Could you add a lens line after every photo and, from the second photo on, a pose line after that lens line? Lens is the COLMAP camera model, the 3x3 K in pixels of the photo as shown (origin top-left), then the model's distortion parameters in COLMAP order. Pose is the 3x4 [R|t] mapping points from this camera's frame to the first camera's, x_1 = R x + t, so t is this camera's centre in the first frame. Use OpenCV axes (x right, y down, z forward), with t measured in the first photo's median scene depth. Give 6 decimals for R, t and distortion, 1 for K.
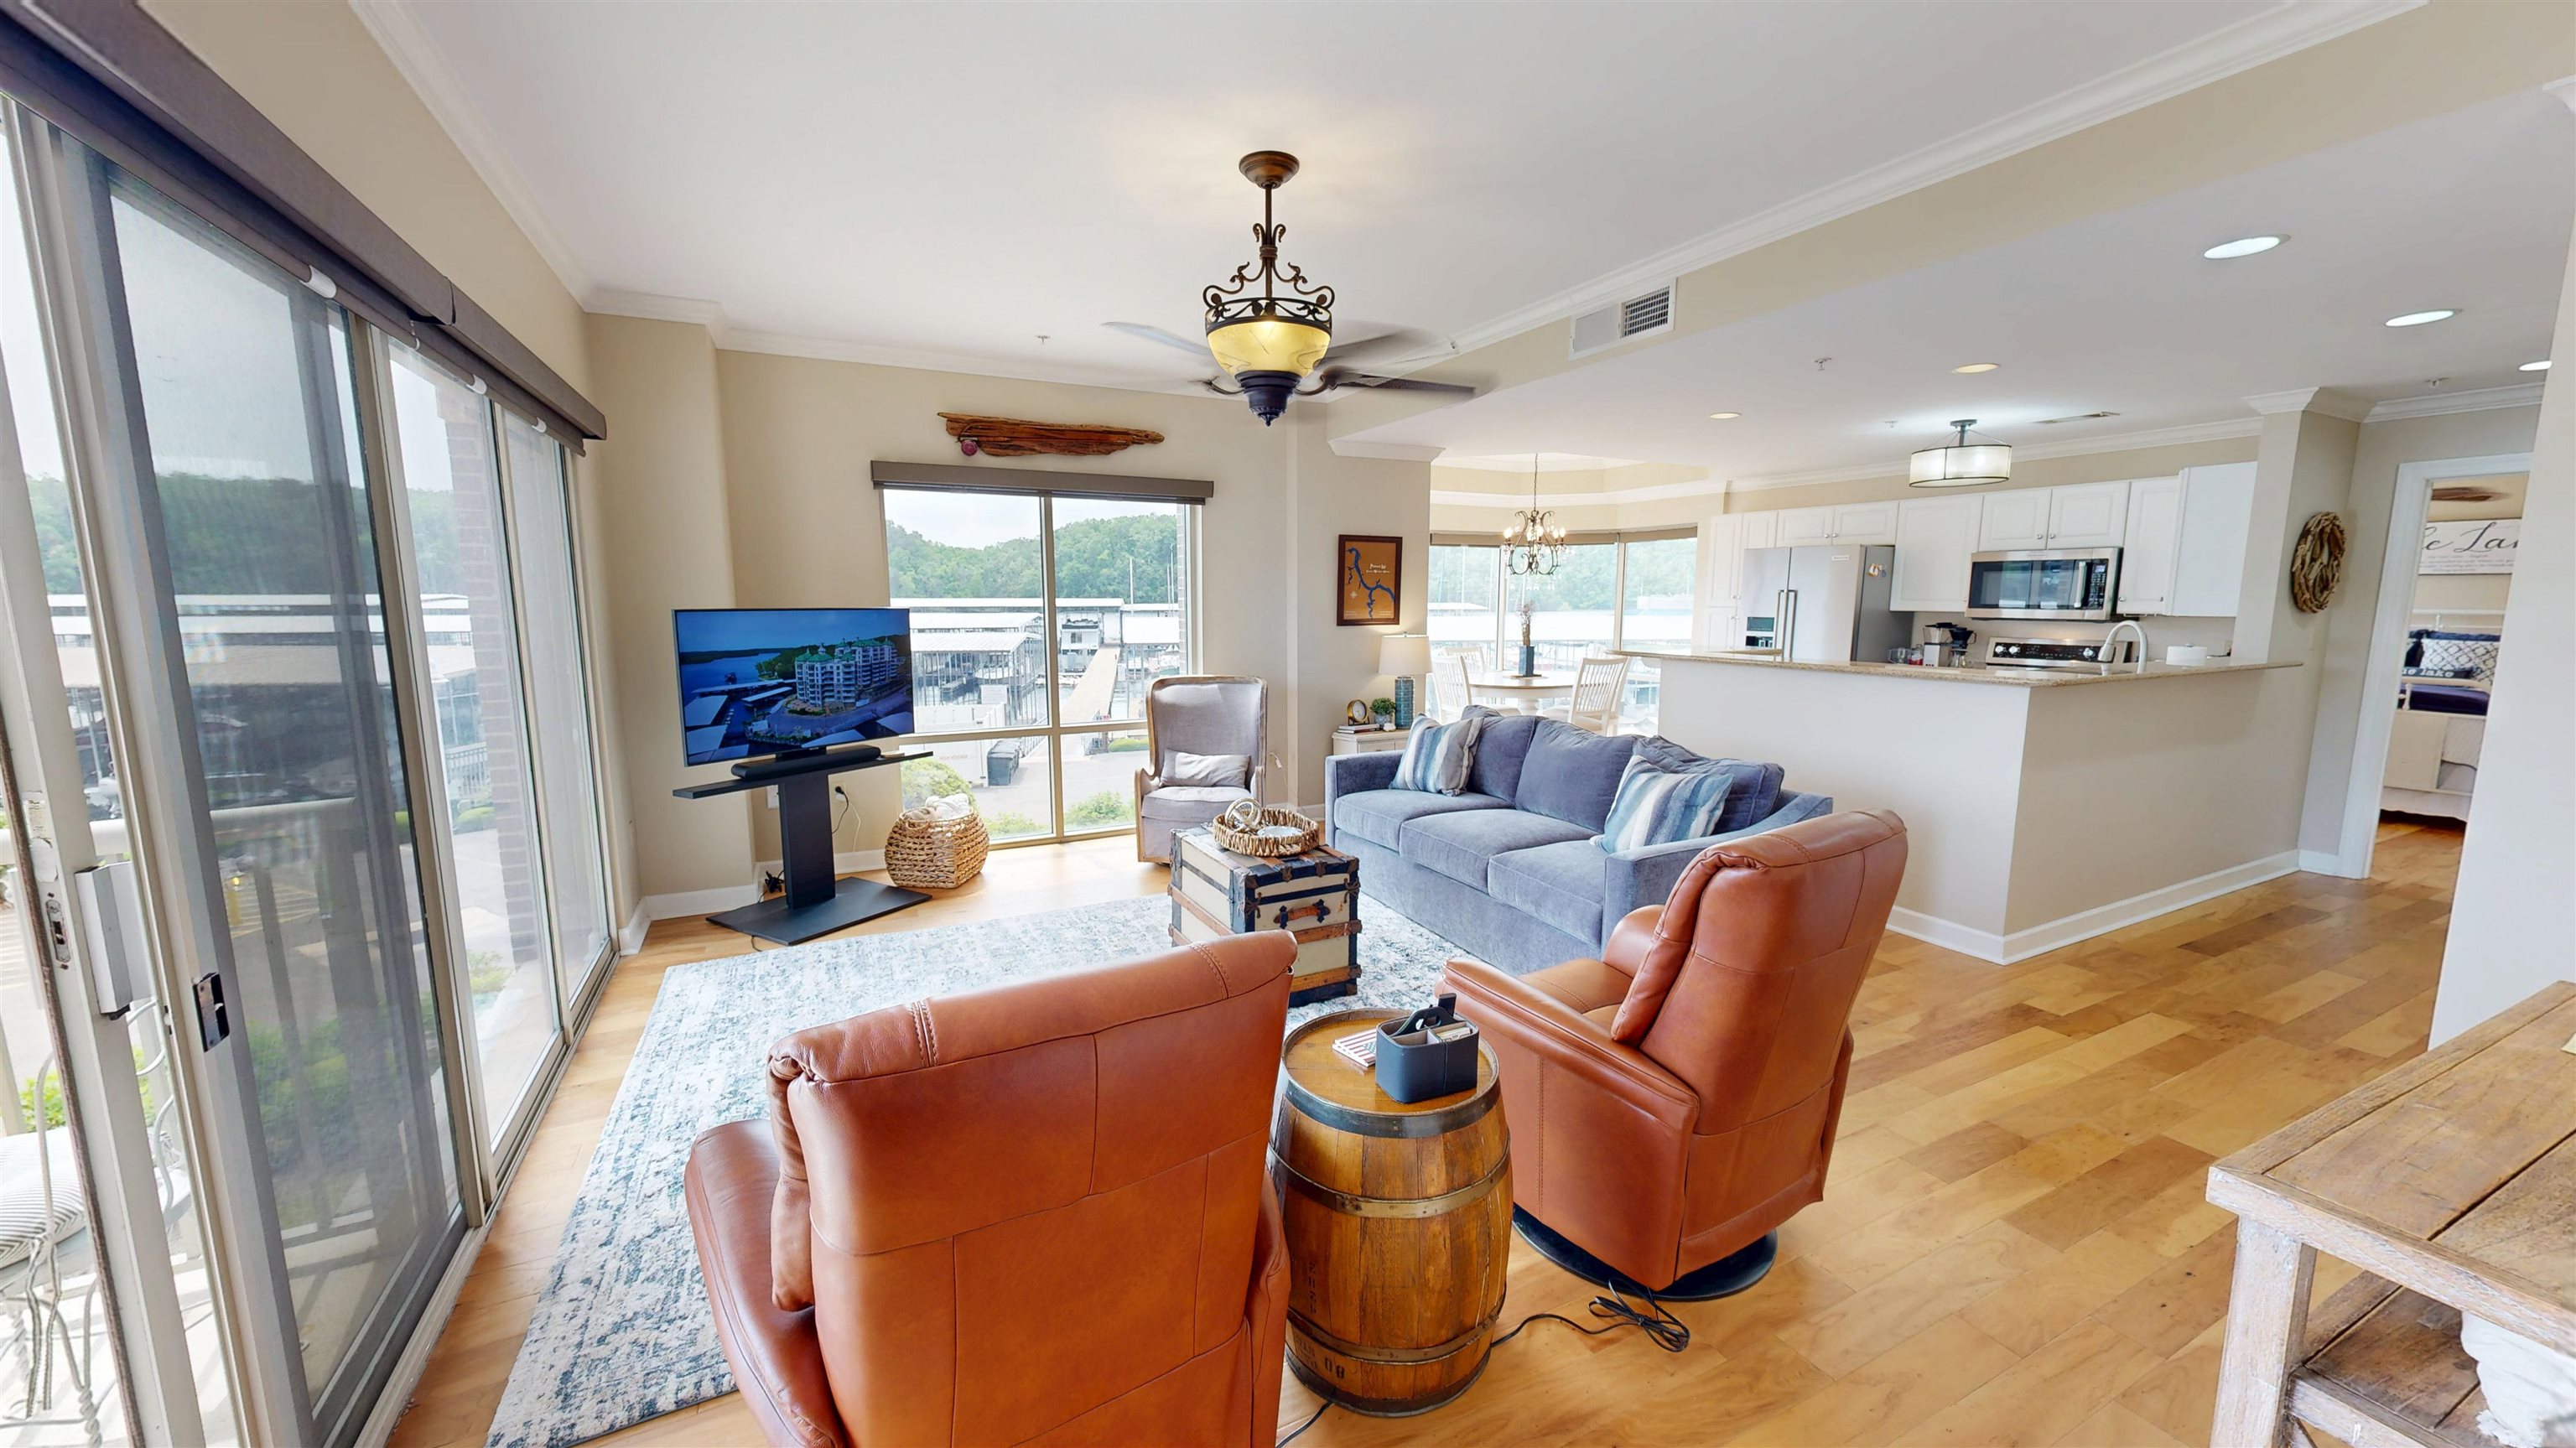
lens RADIAL K [[946.4, 0, 1289.8], [0, 946.4, 725.1], [0, 0, 1]] dist [0.001060, 0.000105]
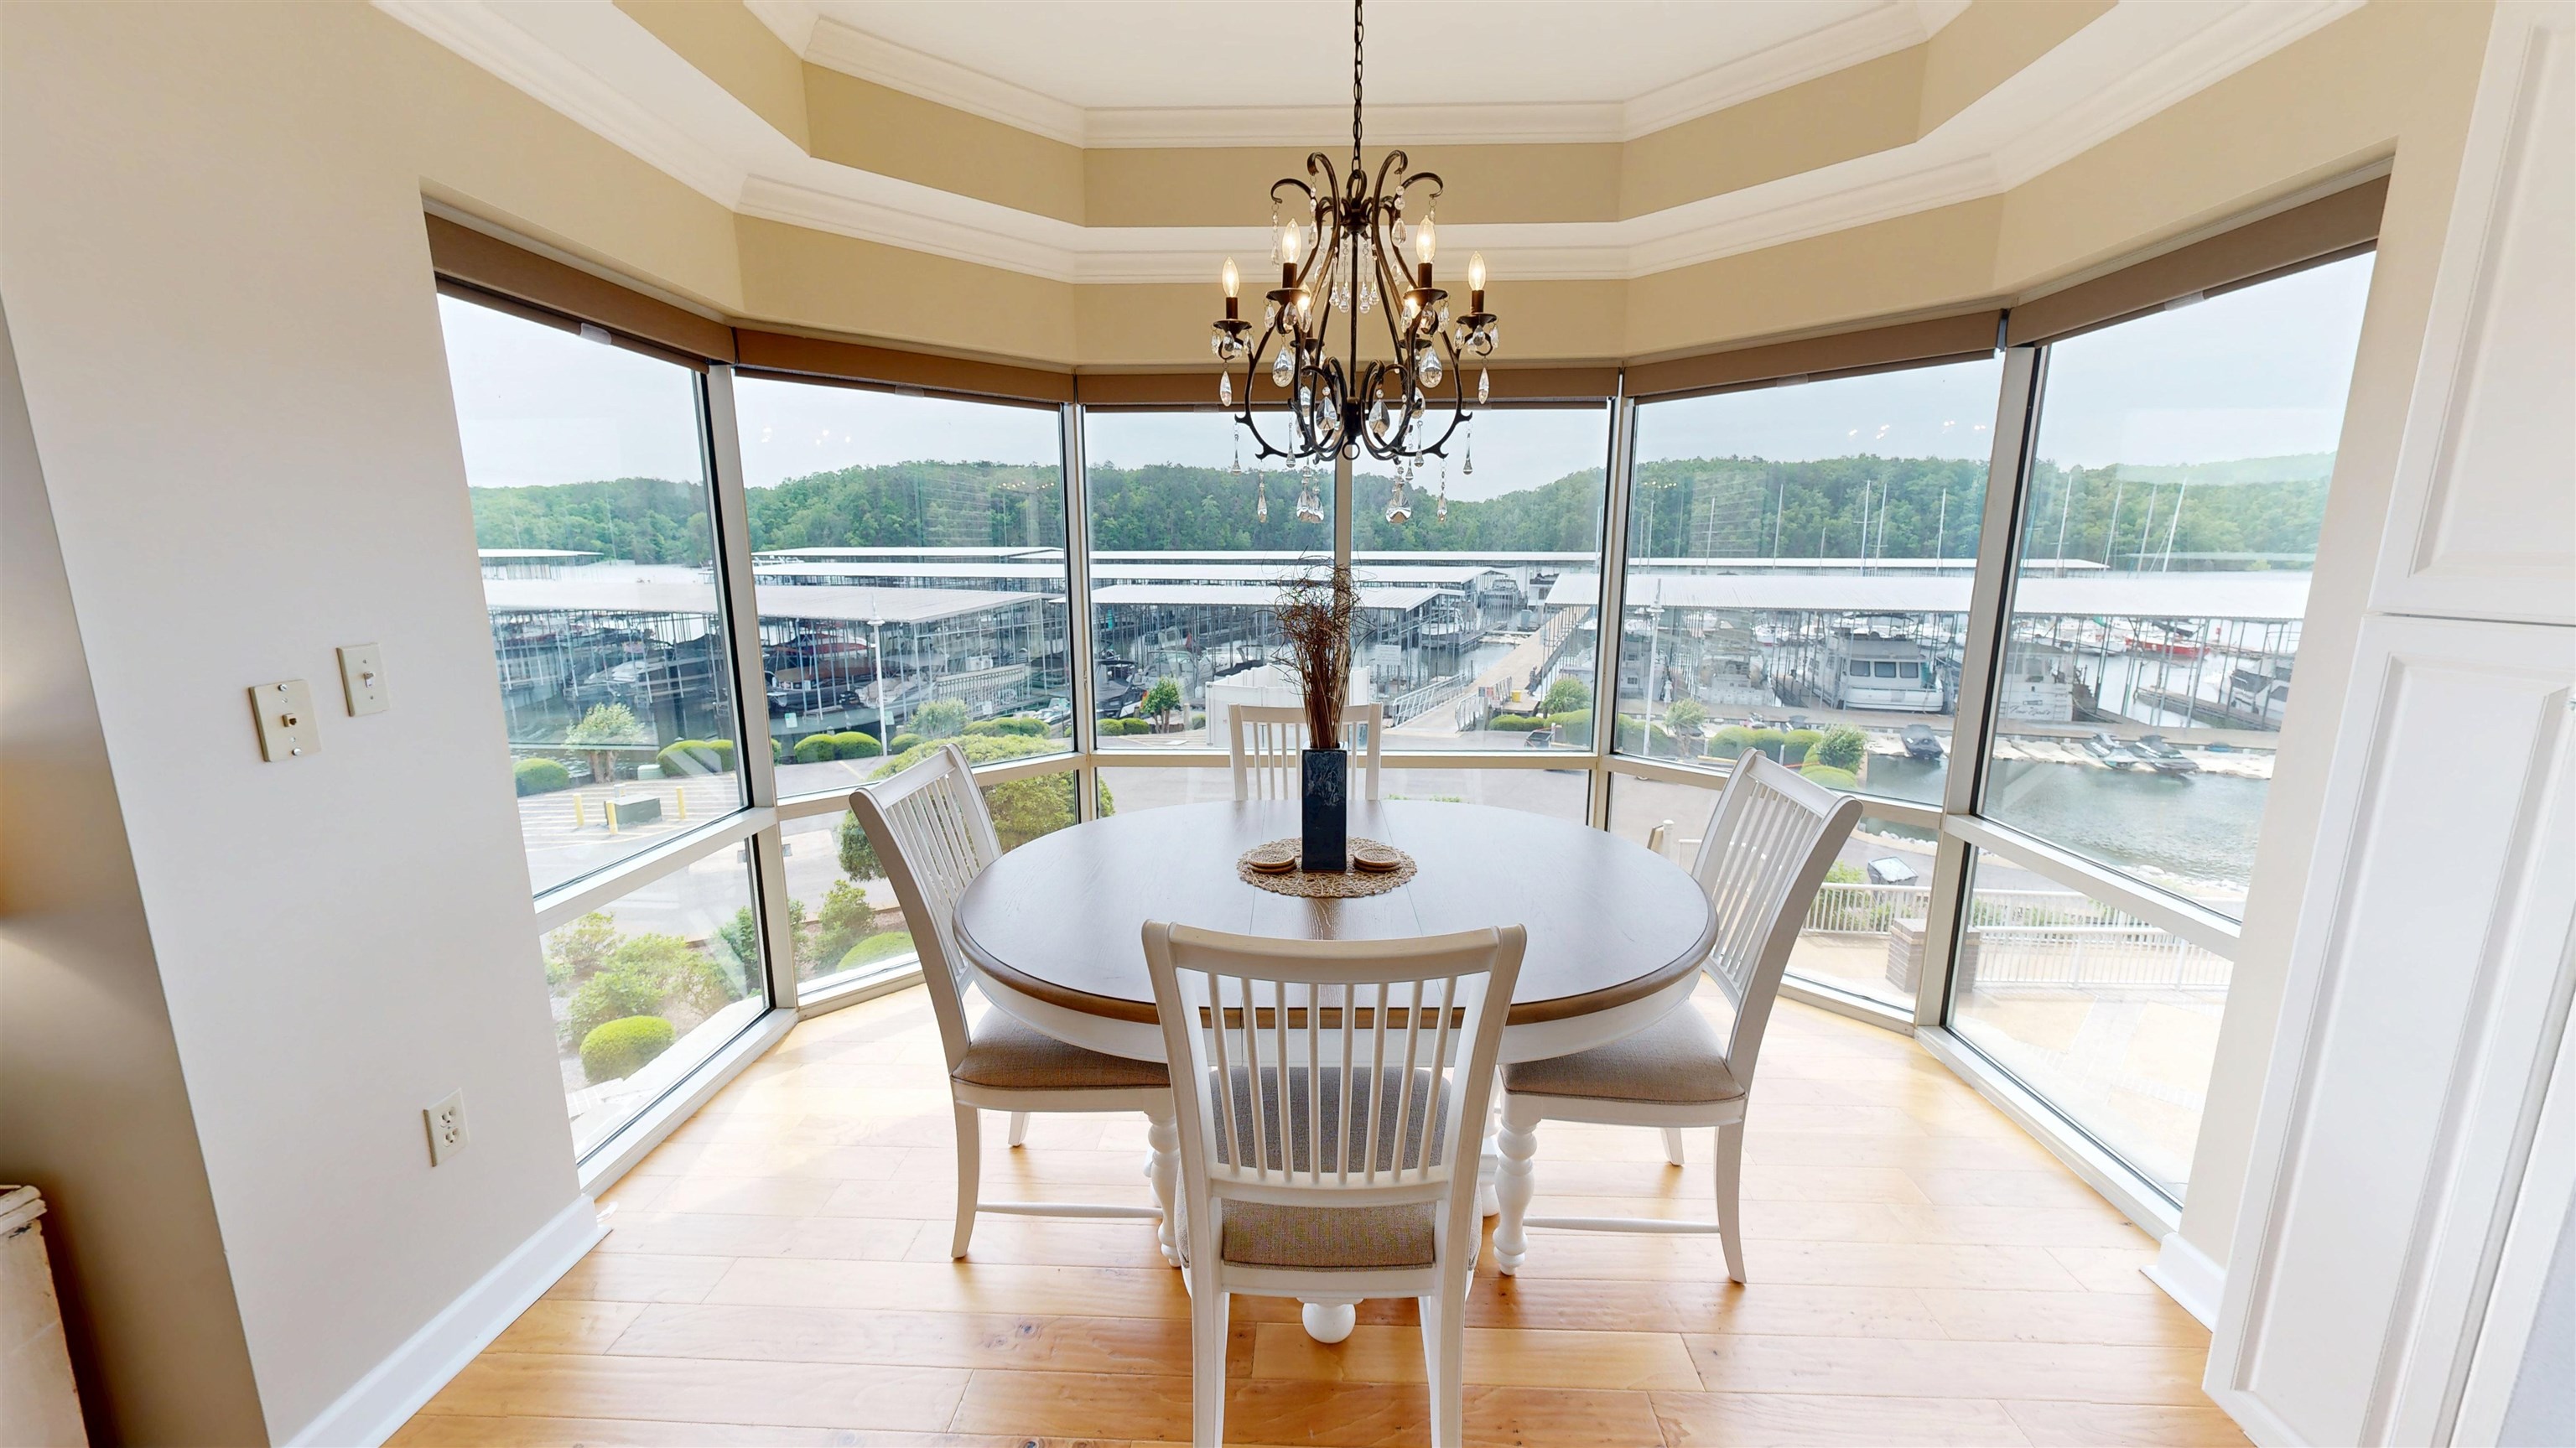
lens RADIAL K [[946.4, 0, 1281.0], [0, 946.4, 730.0], [0, 0, 1]] dist [0.001060, 0.000105]
pose [[0.867859, 0.092107, -0.488197, 0.478258], [-0.066199, 0.995340, 0.070108, -0.128010], [0.492380, -0.028526, 0.869913, 0.969289]]
